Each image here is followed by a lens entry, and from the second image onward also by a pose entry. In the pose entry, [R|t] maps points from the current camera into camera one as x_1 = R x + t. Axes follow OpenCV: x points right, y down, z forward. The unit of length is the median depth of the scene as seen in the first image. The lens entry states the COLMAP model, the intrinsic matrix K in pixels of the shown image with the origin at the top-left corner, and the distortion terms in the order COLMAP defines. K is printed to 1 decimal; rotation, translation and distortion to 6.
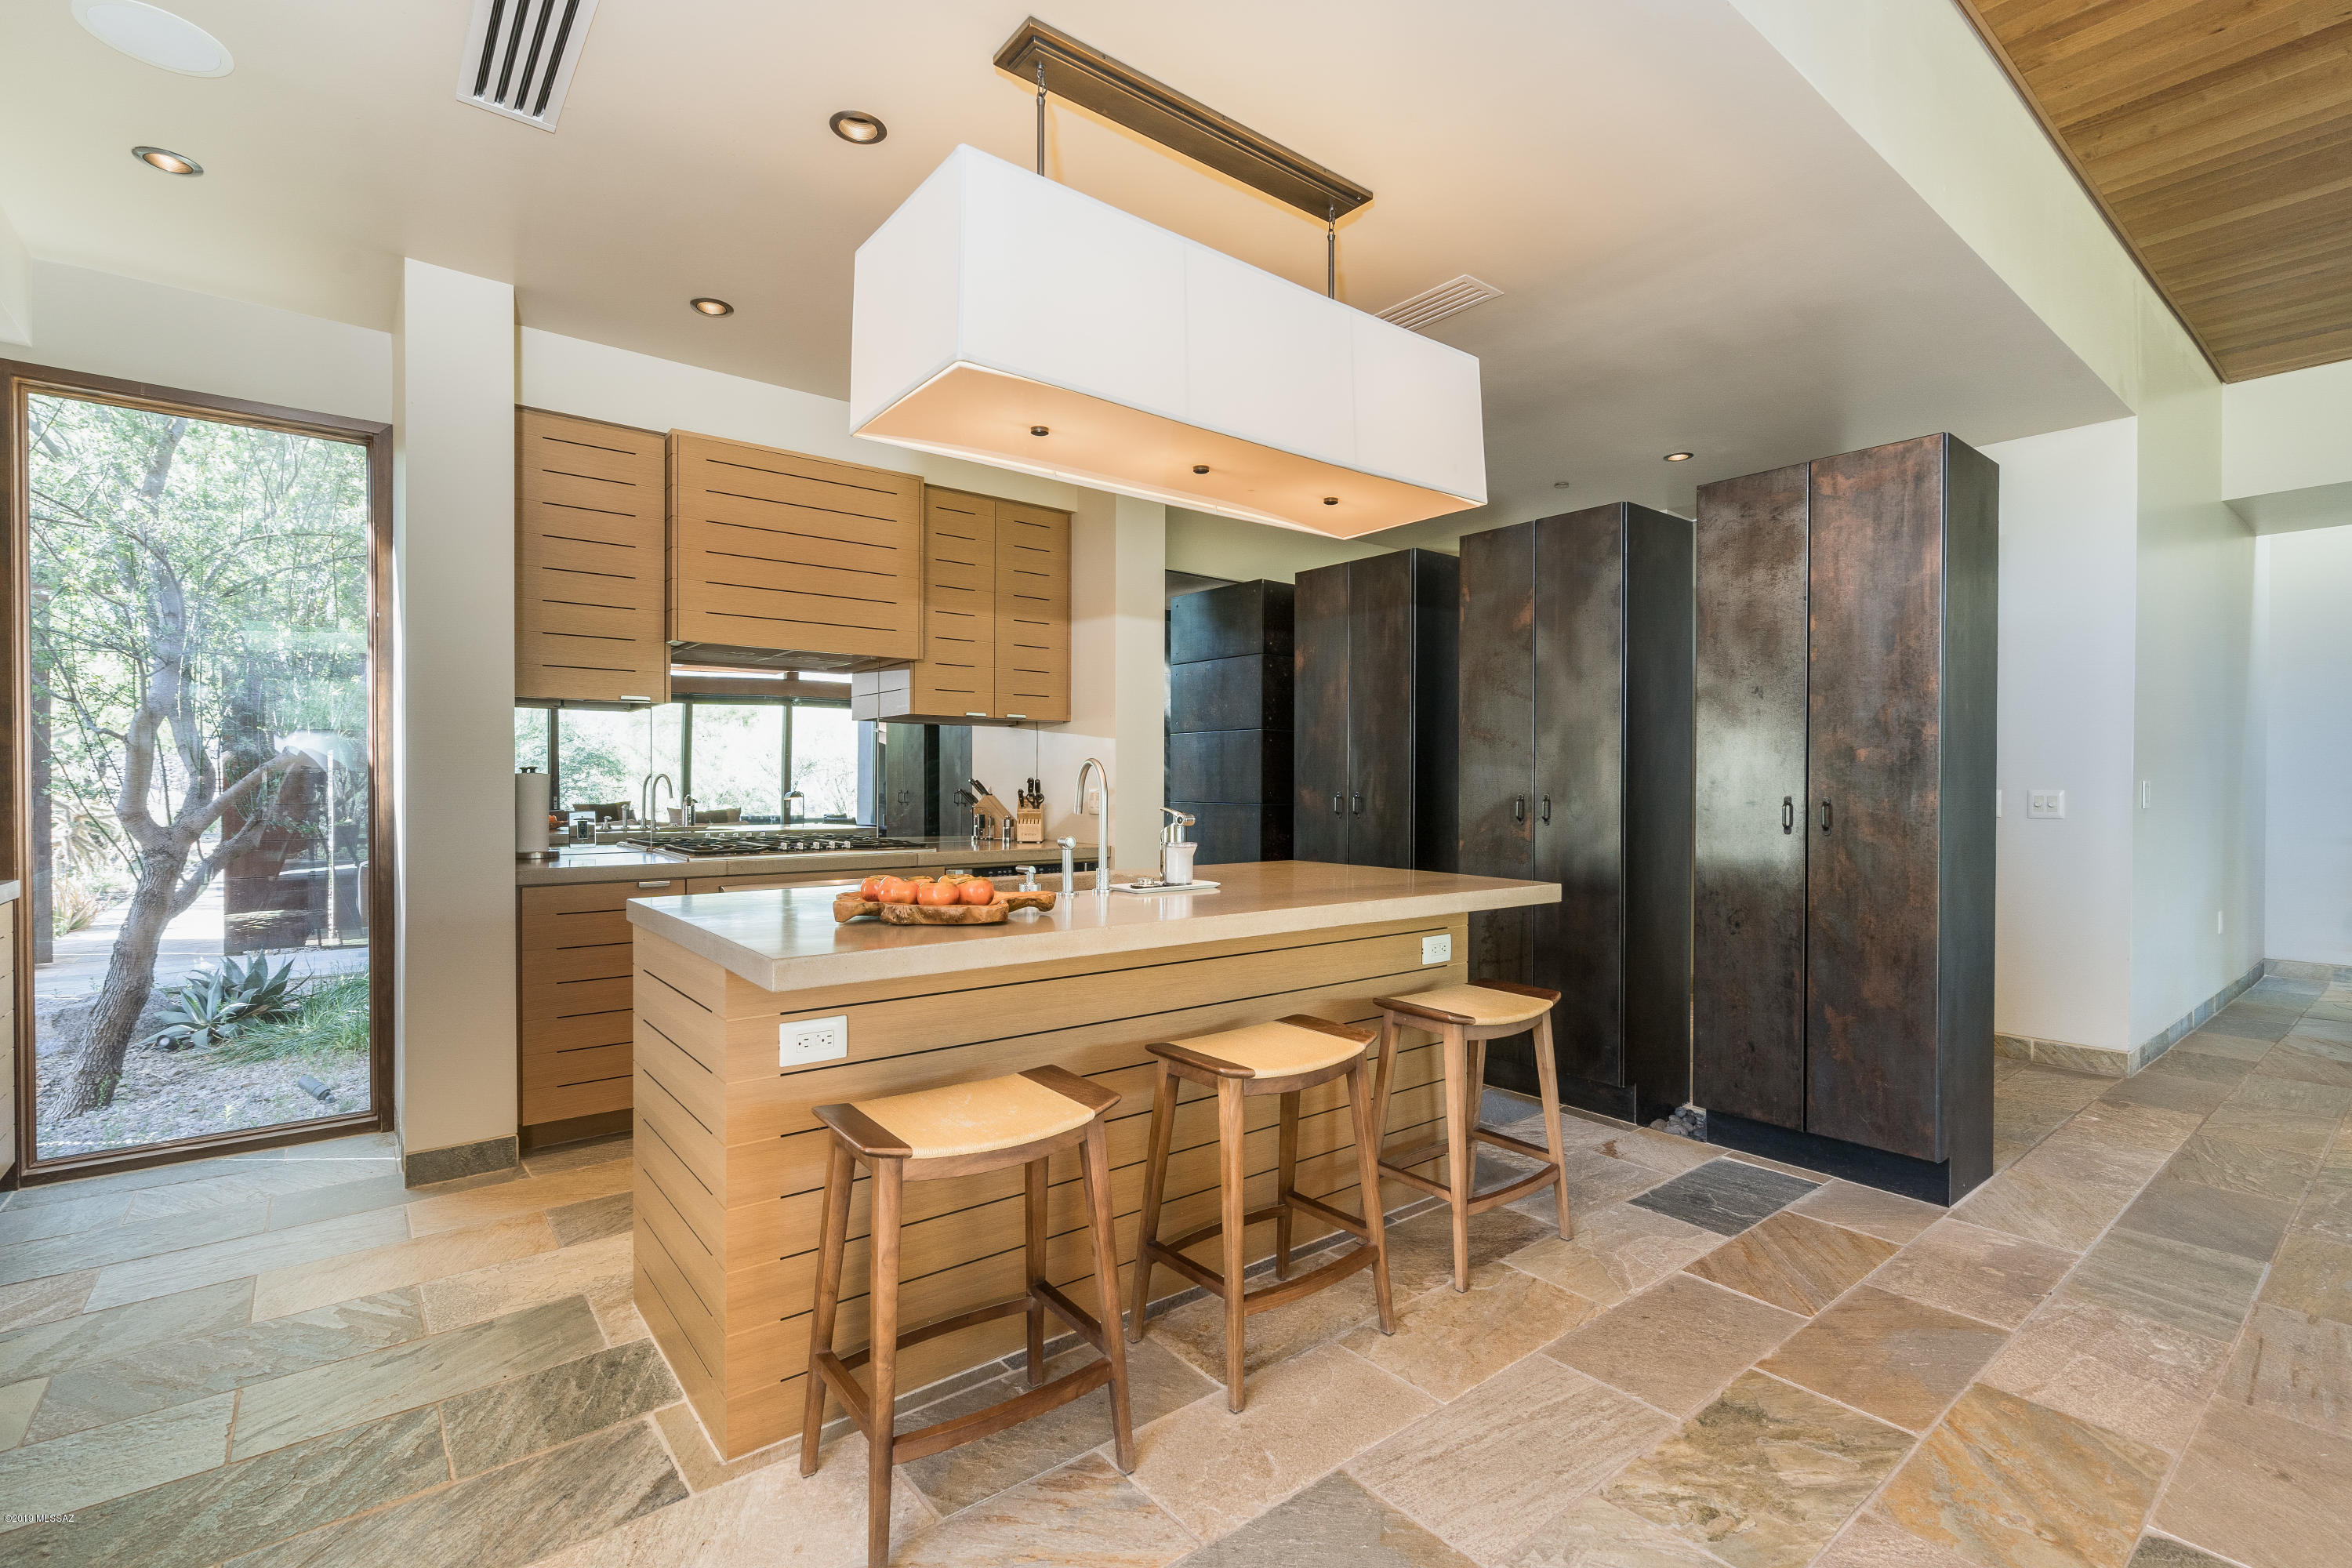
lens RADIAL K [[1063.7, 0, 1193.3], [0, 1063.7, 785.1], [0, 0, 1]] dist [-0.002920, 0.002382]
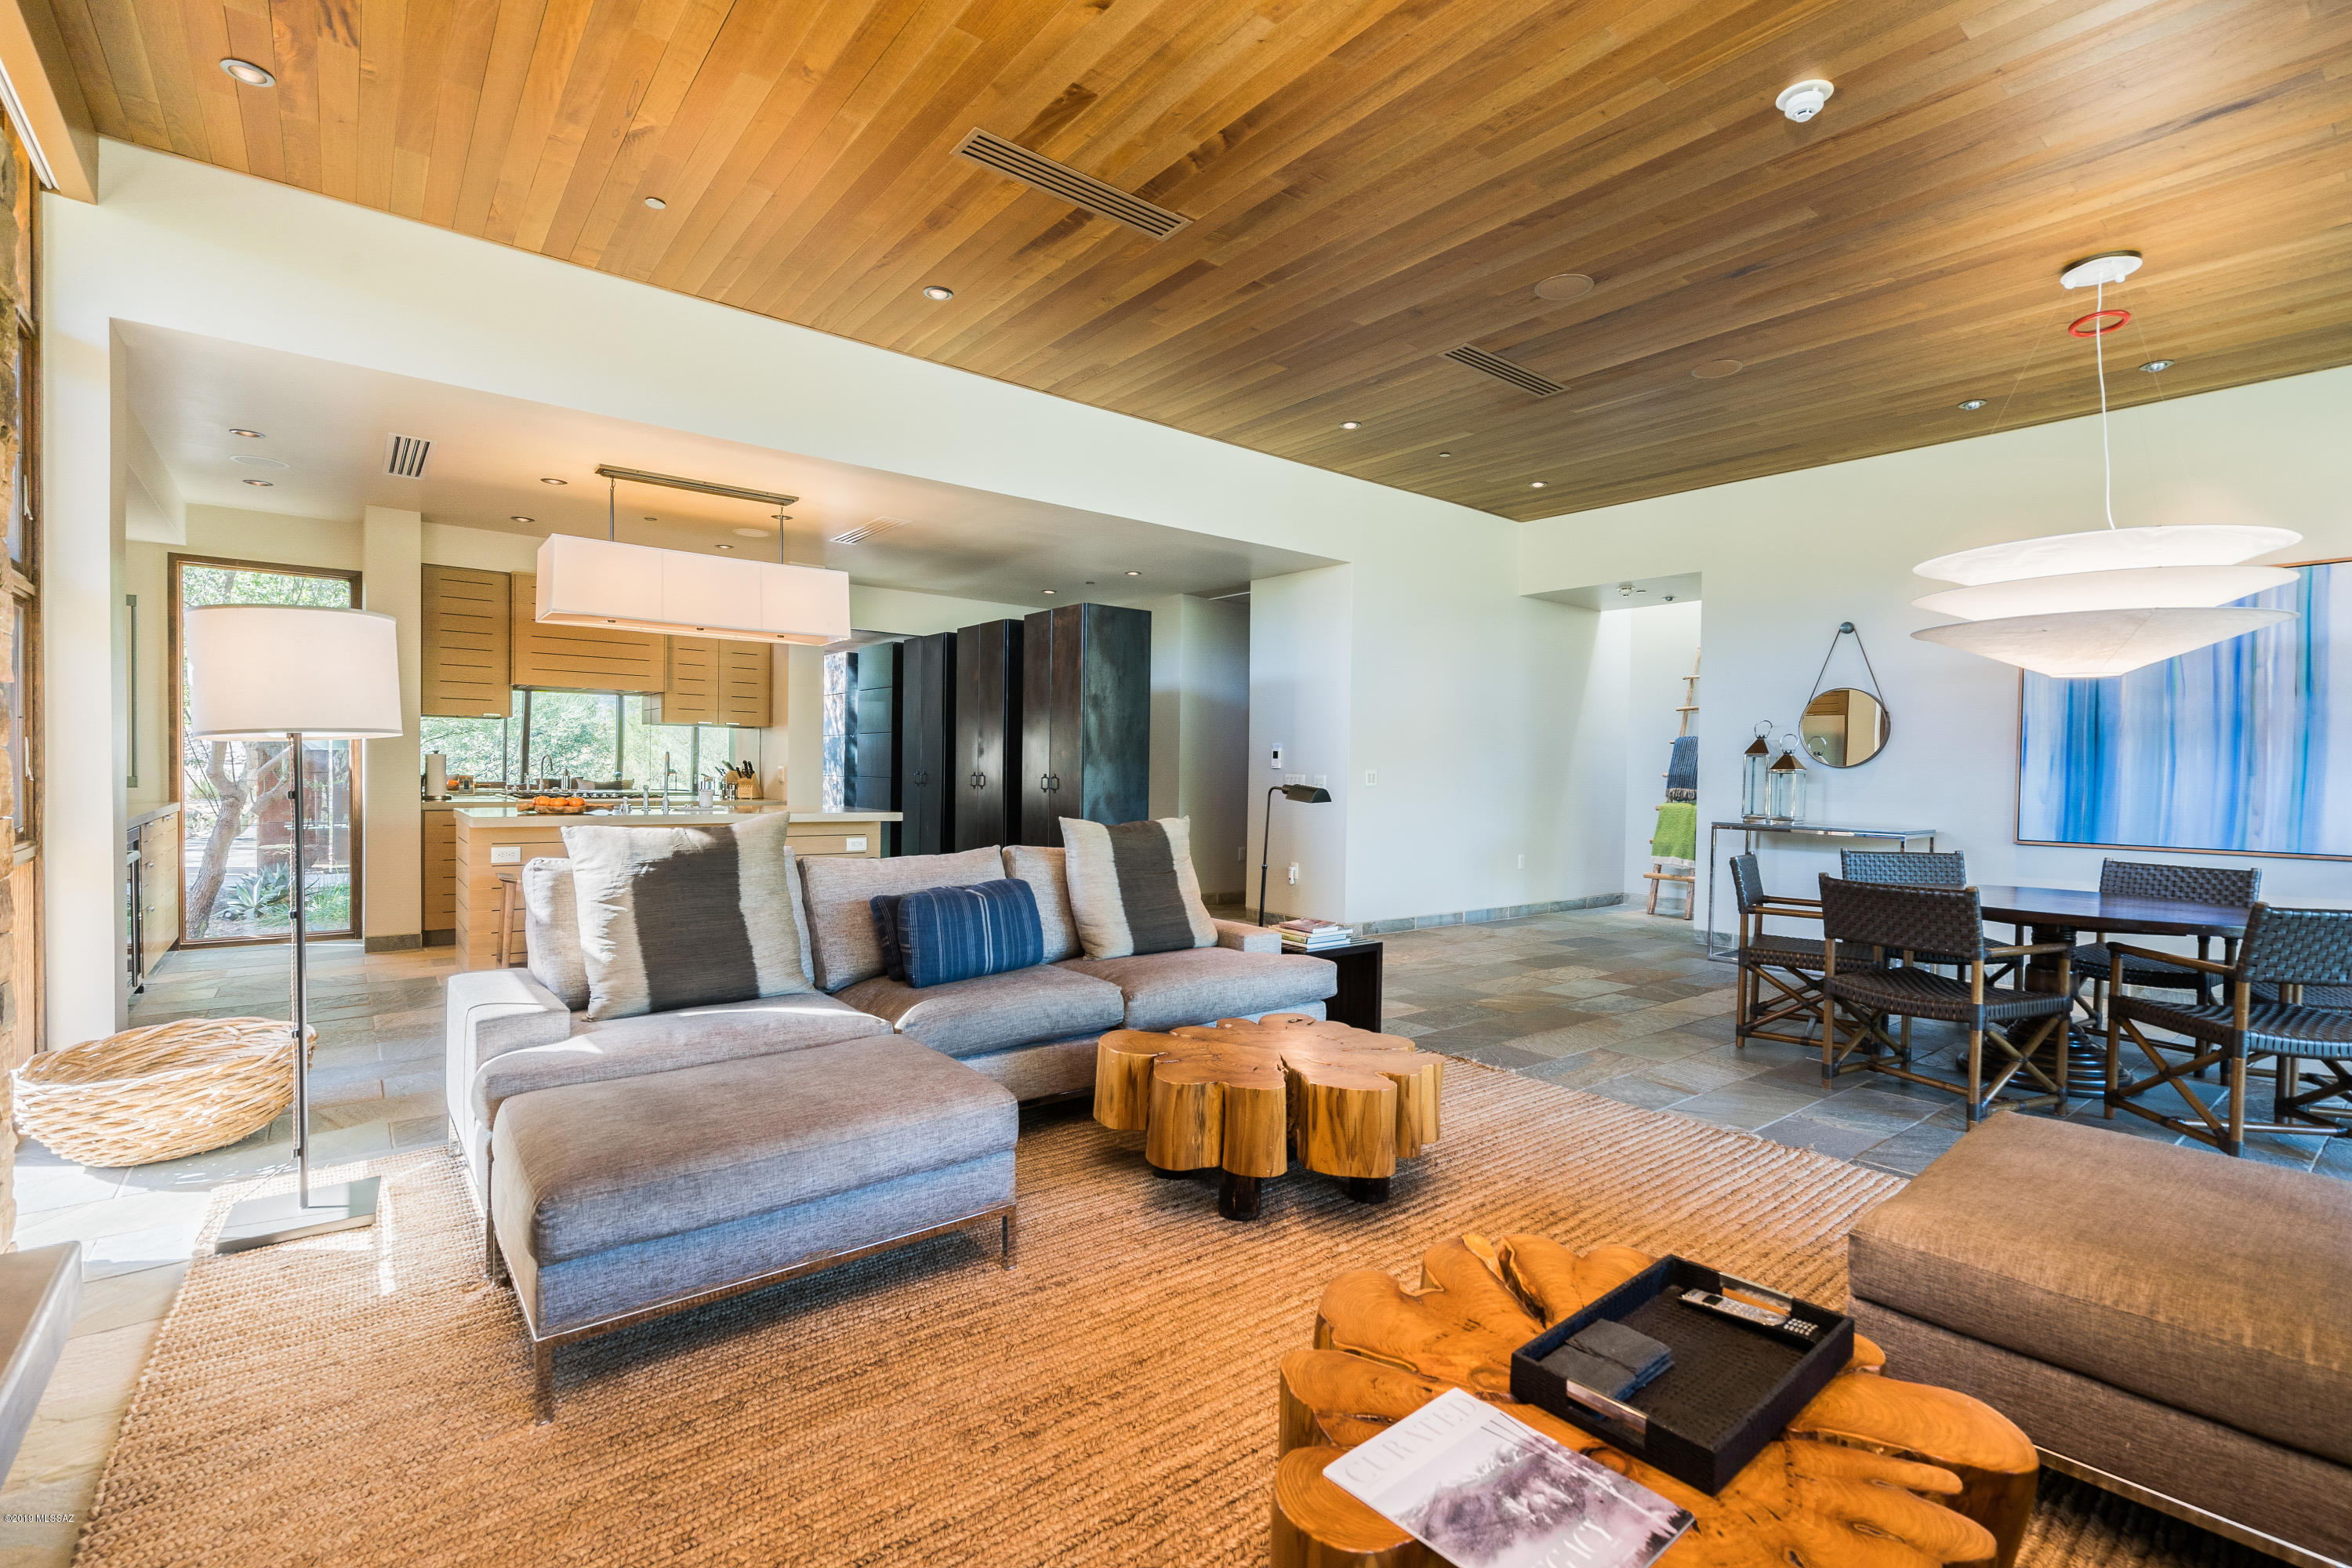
lens RADIAL K [[1063.7, 0, 1183.4], [0, 1063.7, 783.6], [0, 0, 1]] dist [-0.002920, 0.002382]
pose [[0.999922, 0.011210, -0.005504, 0.876421], [-0.011140, 0.999858, 0.012662, 0.002323], [0.005645, -0.012600, 0.999905, -1.077336]]
